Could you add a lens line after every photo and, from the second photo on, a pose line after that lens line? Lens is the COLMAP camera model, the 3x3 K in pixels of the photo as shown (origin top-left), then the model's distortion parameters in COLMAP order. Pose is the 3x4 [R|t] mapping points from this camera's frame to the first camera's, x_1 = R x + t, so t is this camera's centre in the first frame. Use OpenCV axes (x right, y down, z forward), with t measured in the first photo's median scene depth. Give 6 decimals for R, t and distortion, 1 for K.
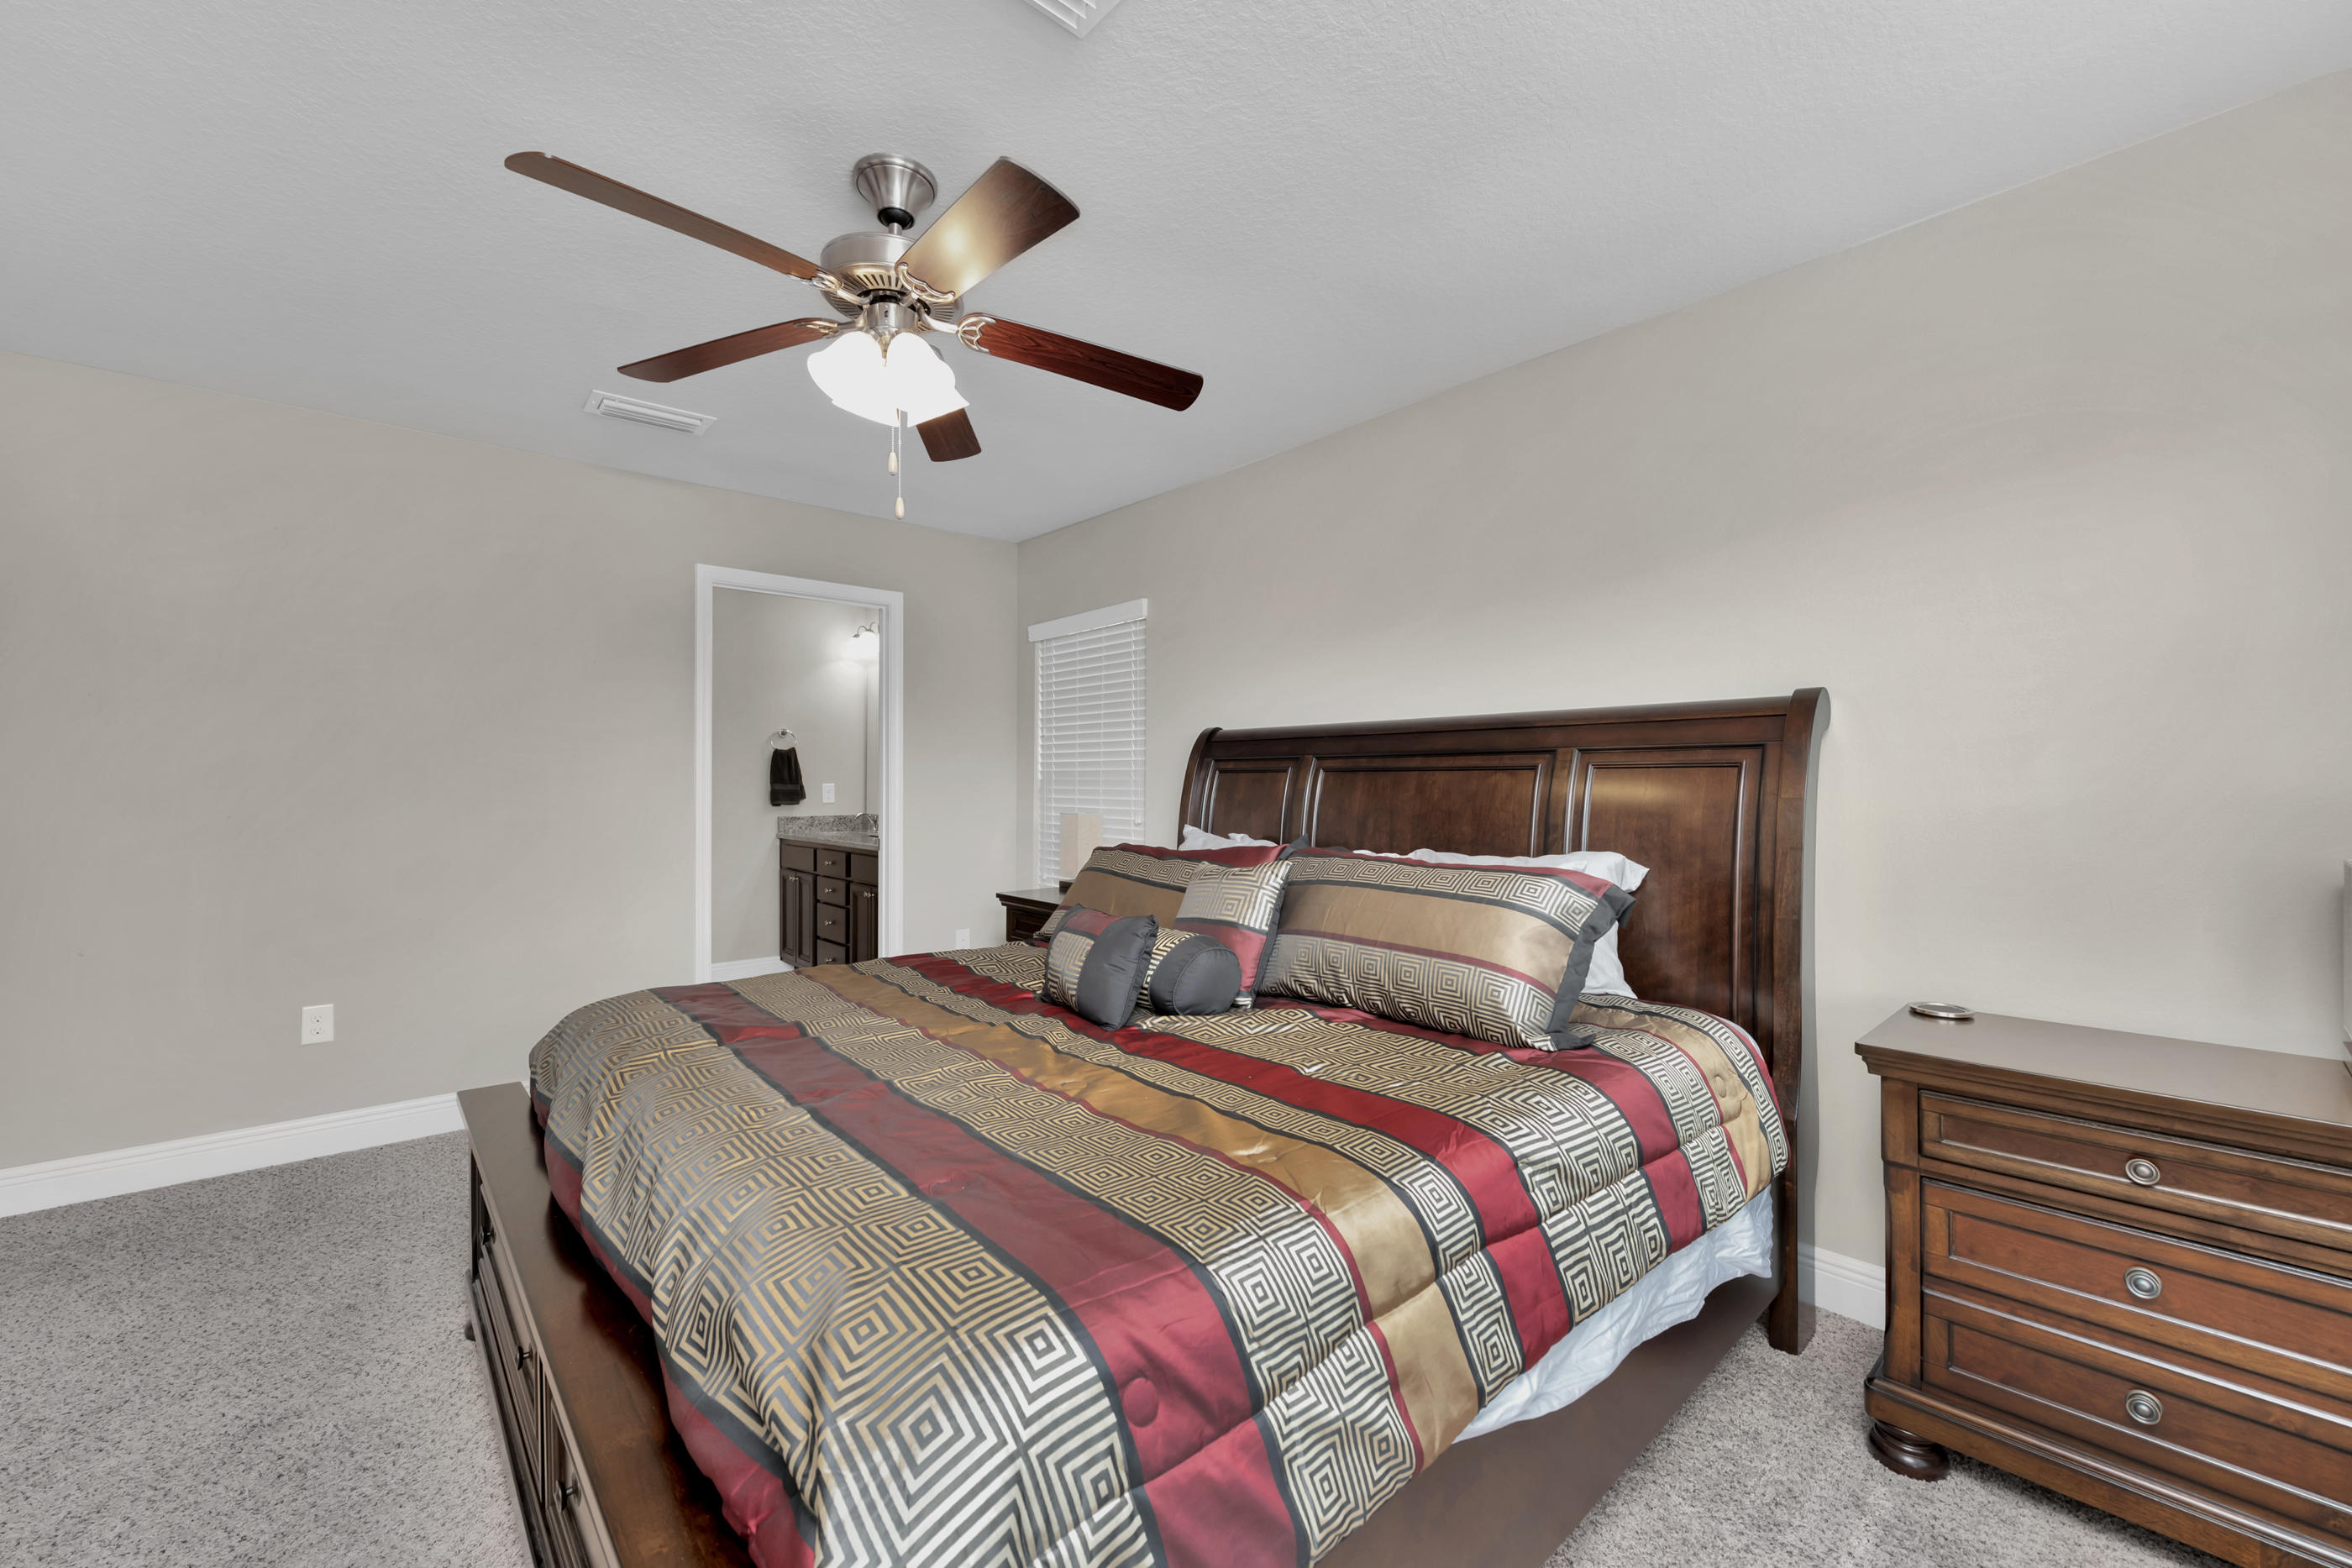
lens RADIAL K [[961.4, 0, 1177.0], [0, 961.4, 774.2], [0, 0, 1]] dist [-0.009716, -0.001972]
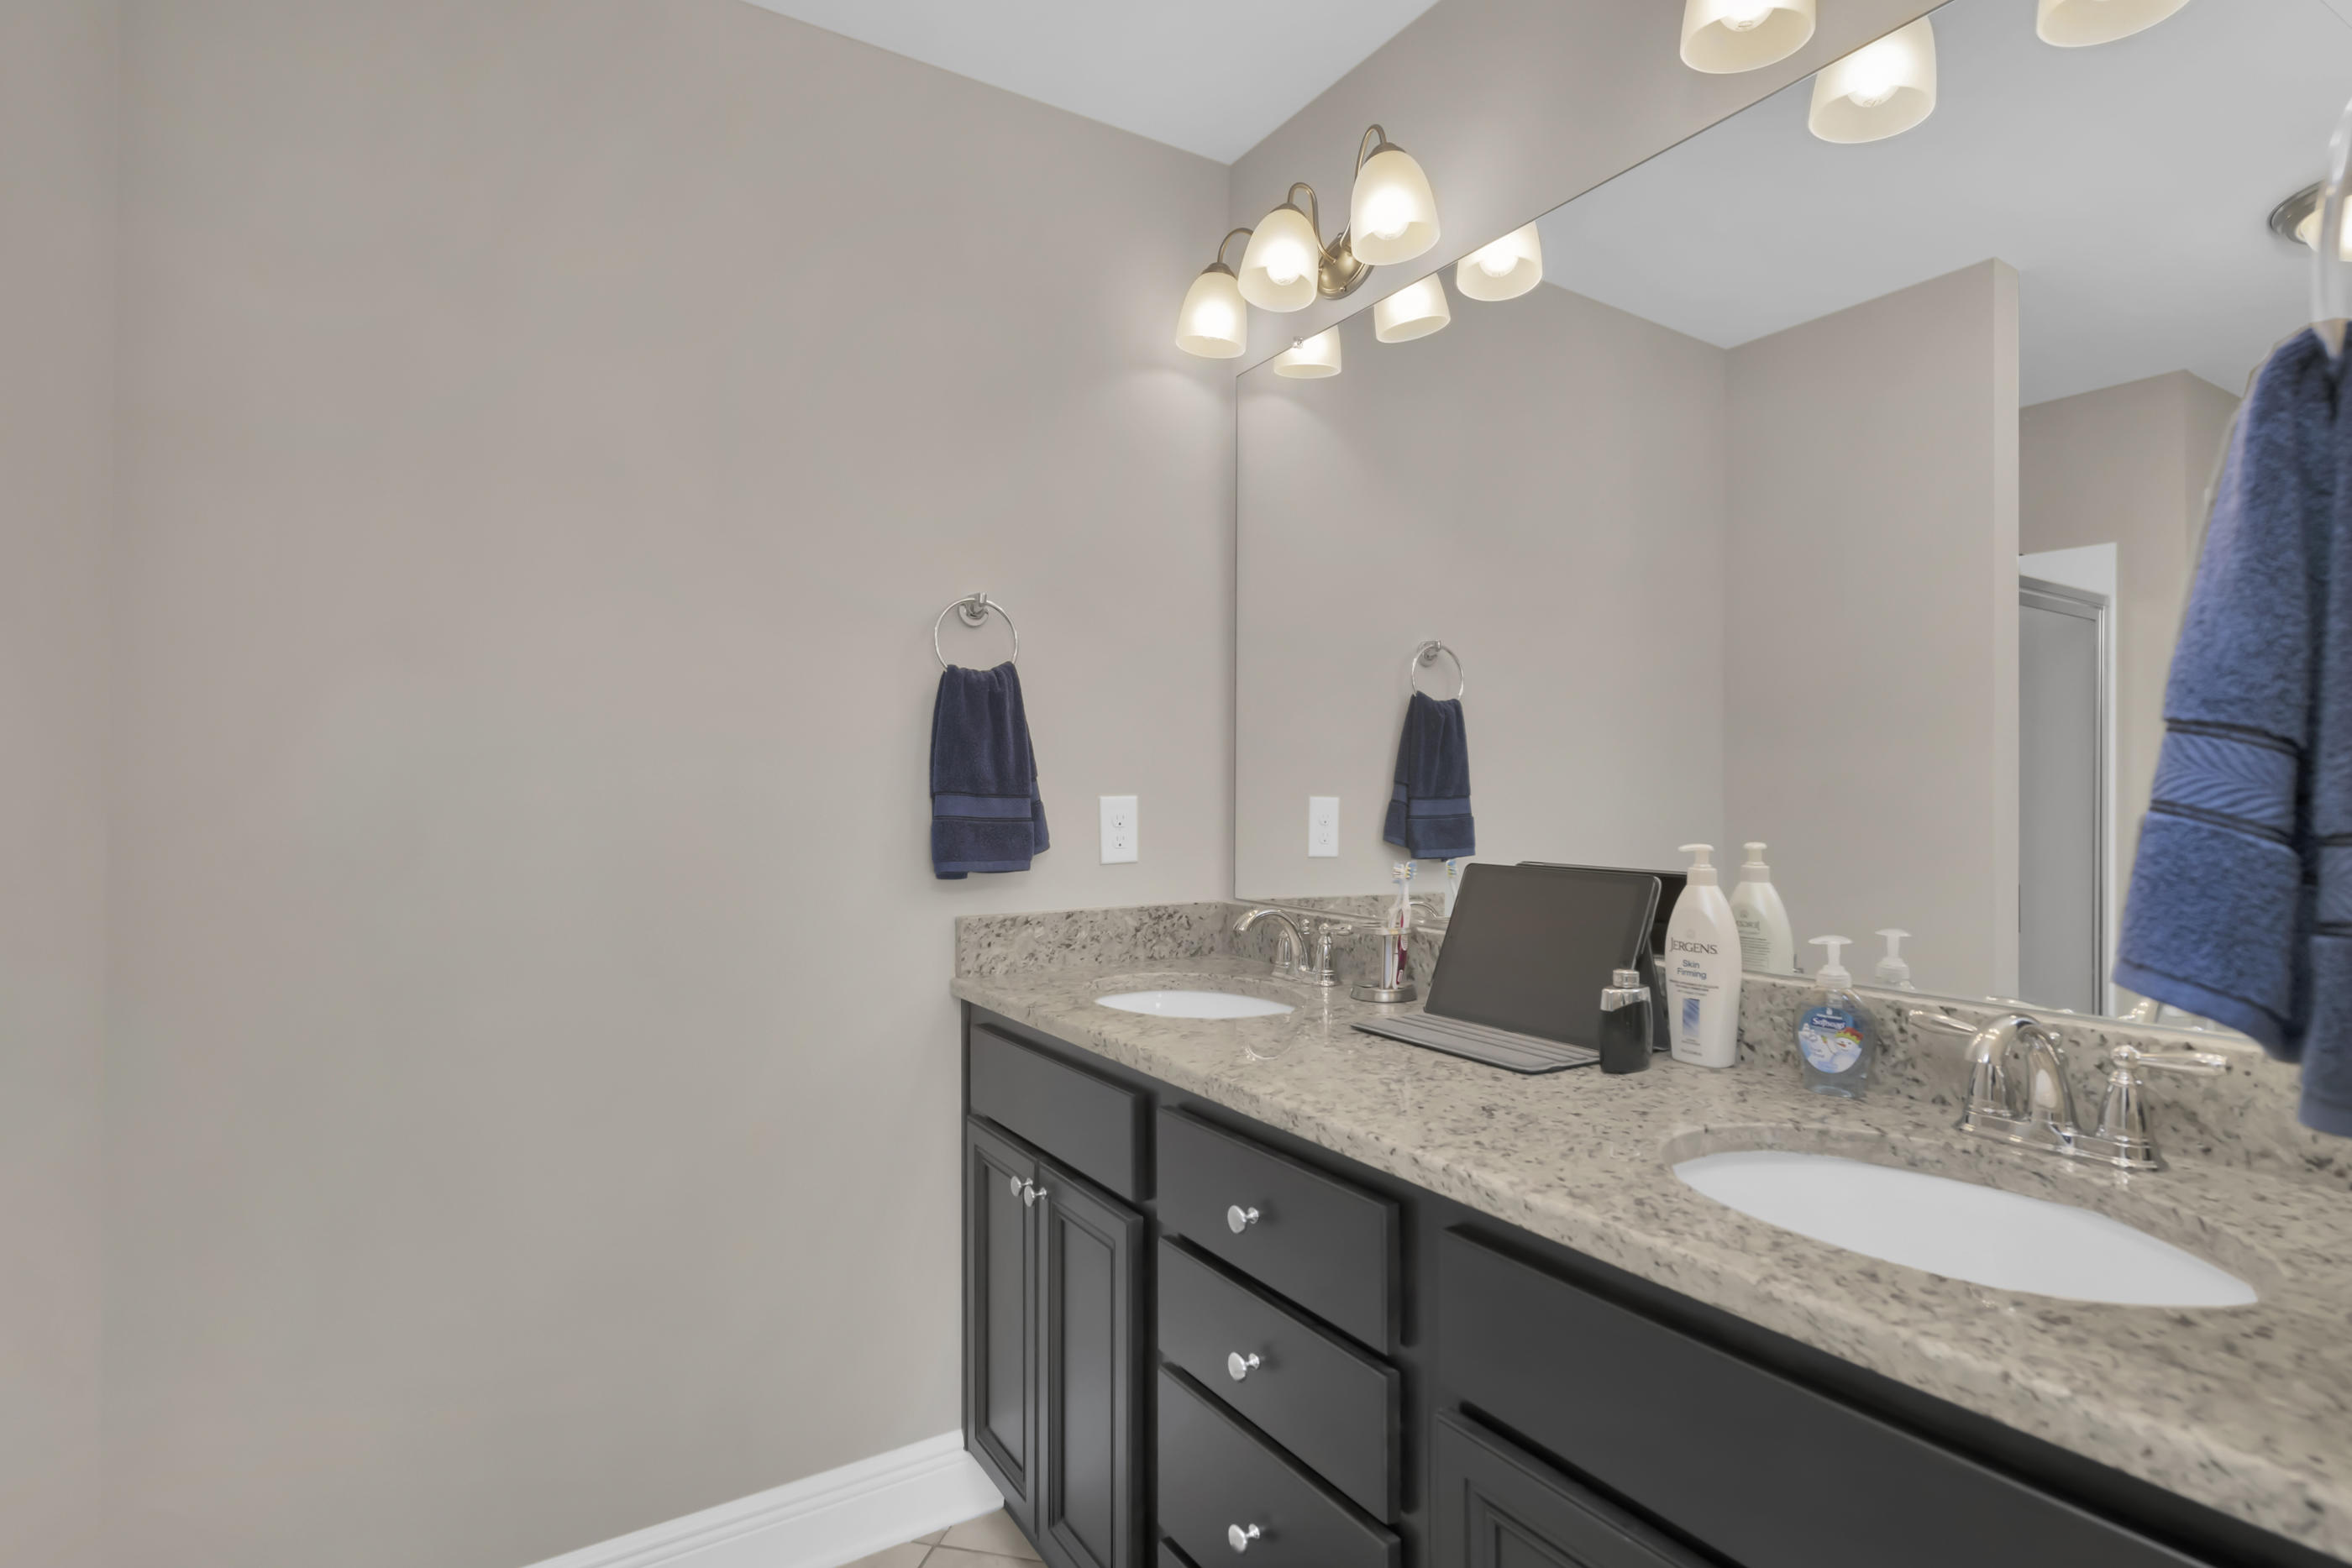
lens RADIAL K [[1152.1, 0, 1175.4], [0, 1152.1, 776.6], [0, 0, 1]] dist [-0.008462, -0.001686]
pose [[0.985865, 0.001882, -0.167534, -0.639433], [-0.001425, 0.999995, 0.002846, 0.007510], [0.167538, -0.002566, 0.985862, 1.469055]]
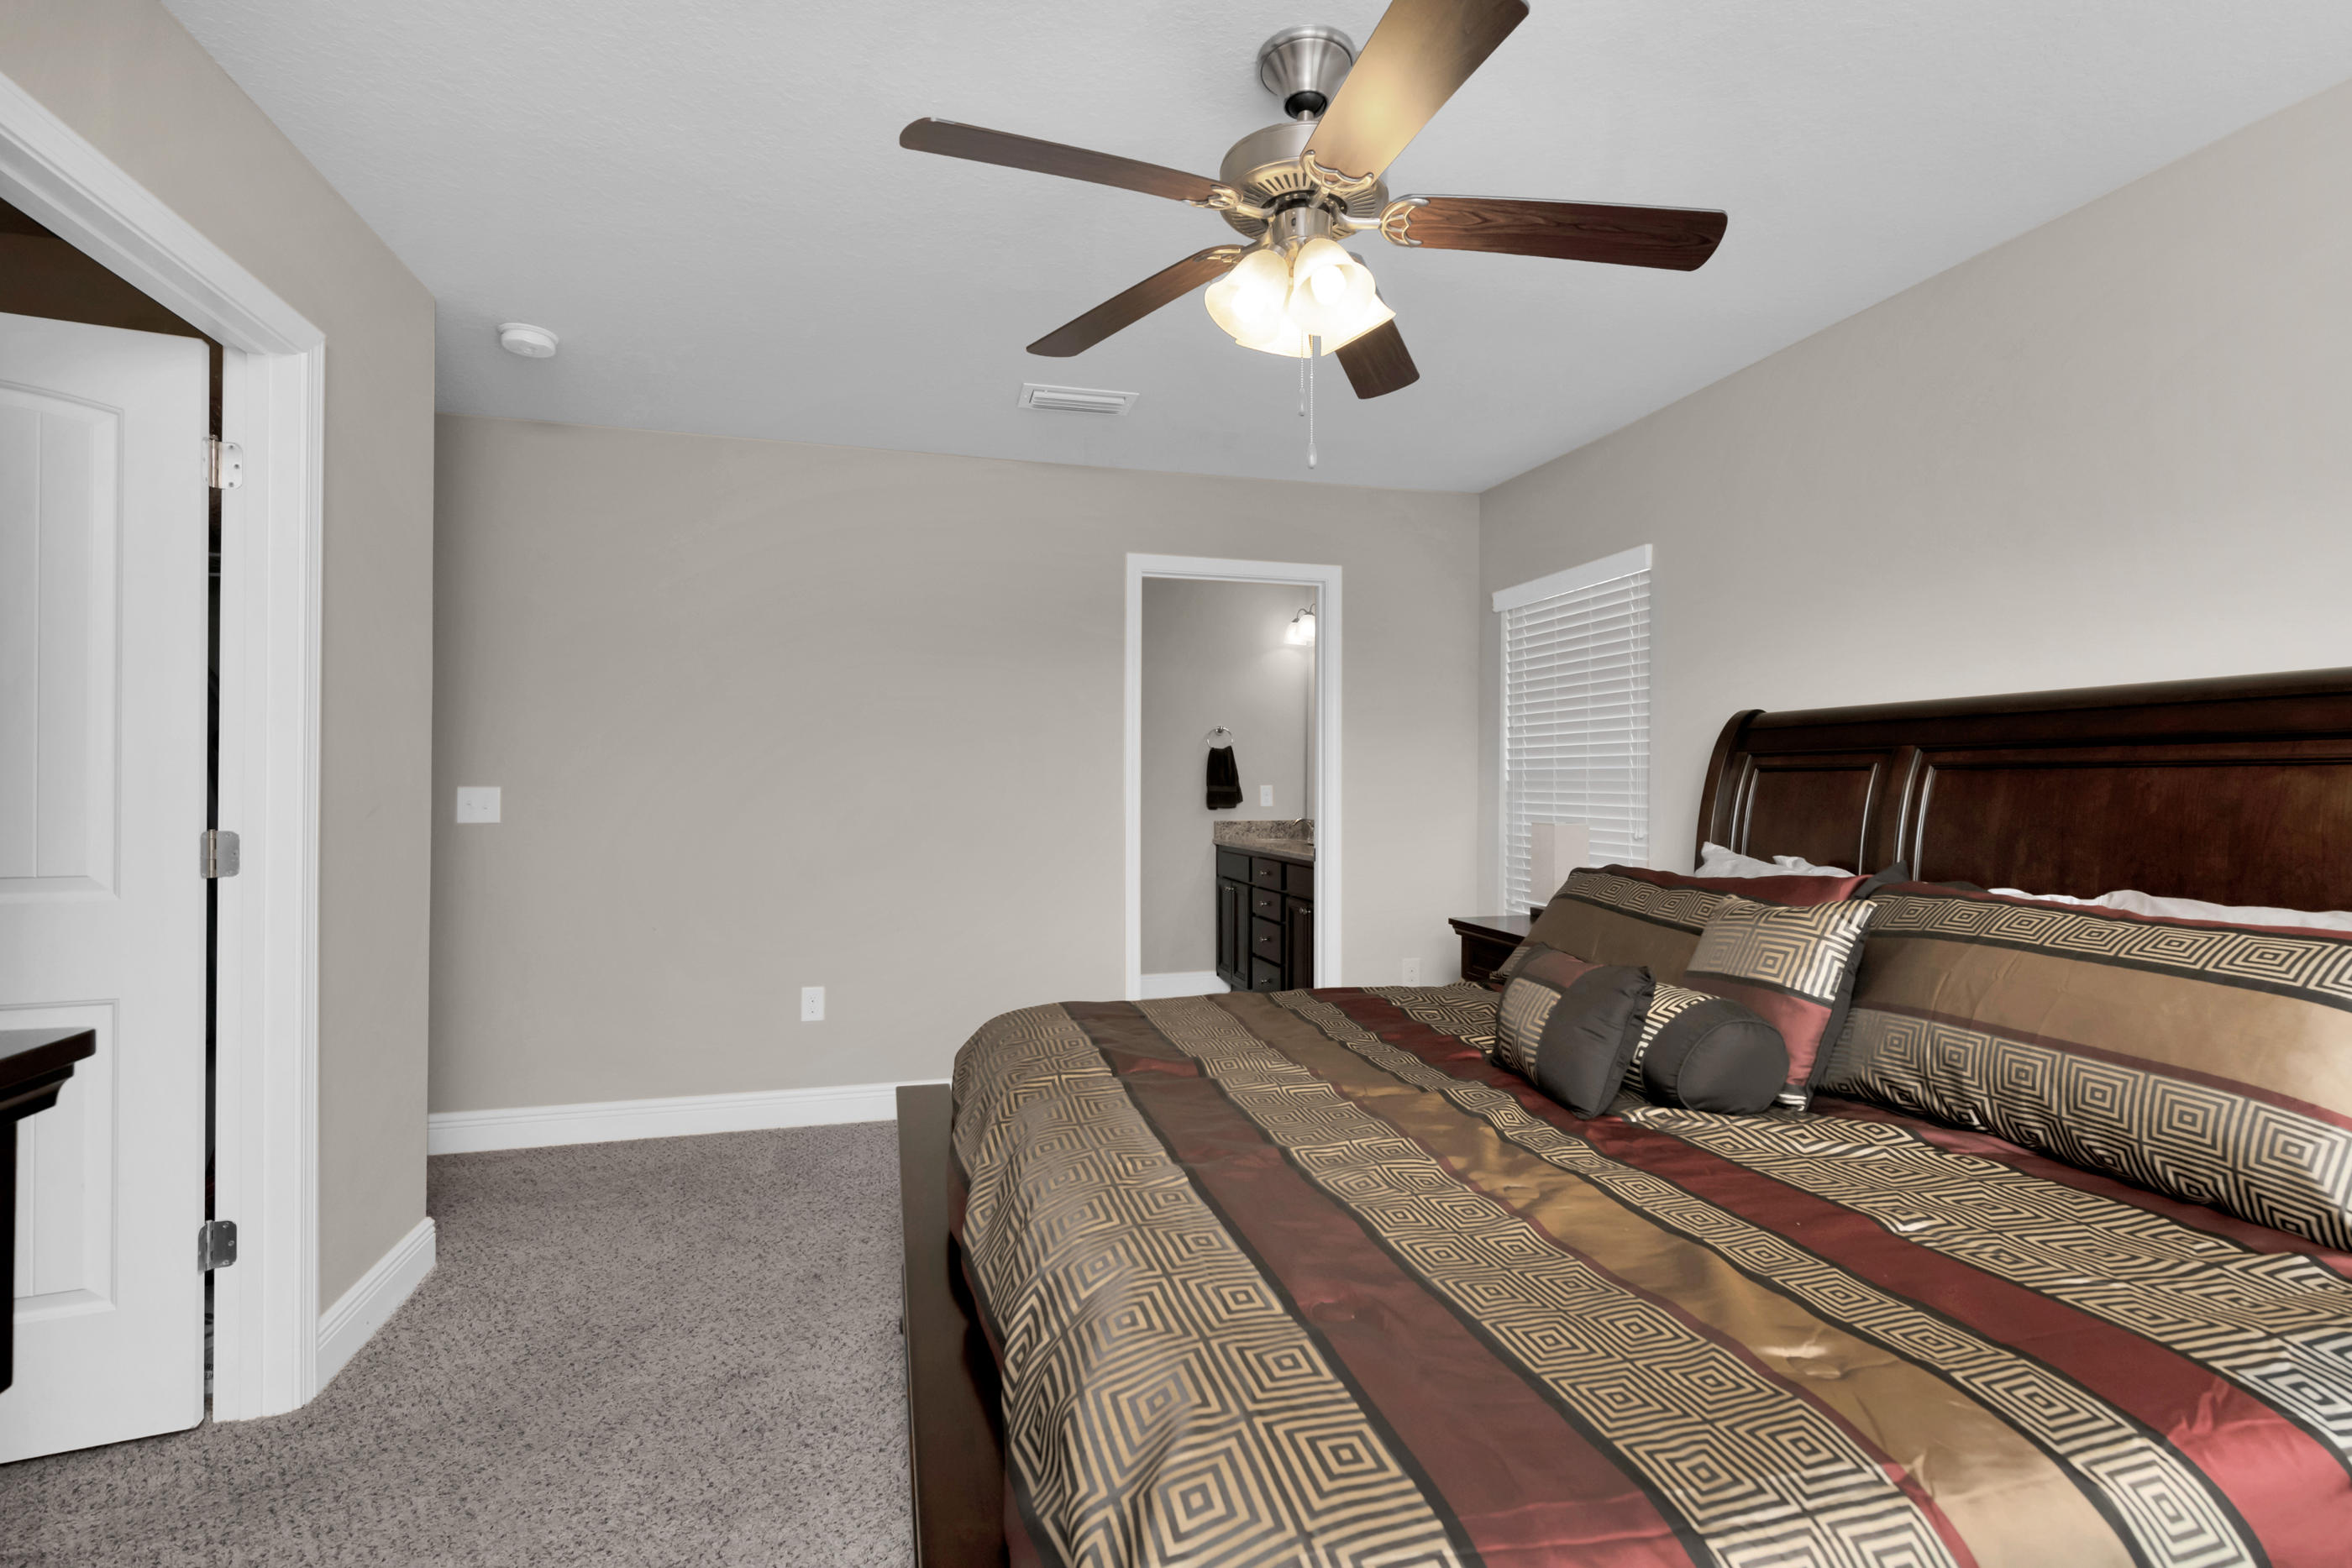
lens RADIAL K [[1077.3, 0, 1151.2], [0, 1077.3, 783.0], [0, 0, 1]] dist [0.006473, -0.004570]
pose [[0.888036, 0.001394, -0.459771, 0.017403], [0.002161, 0.999972, 0.007206, 0.000196], [0.459768, -0.007393, 0.888008, 0.101898]]
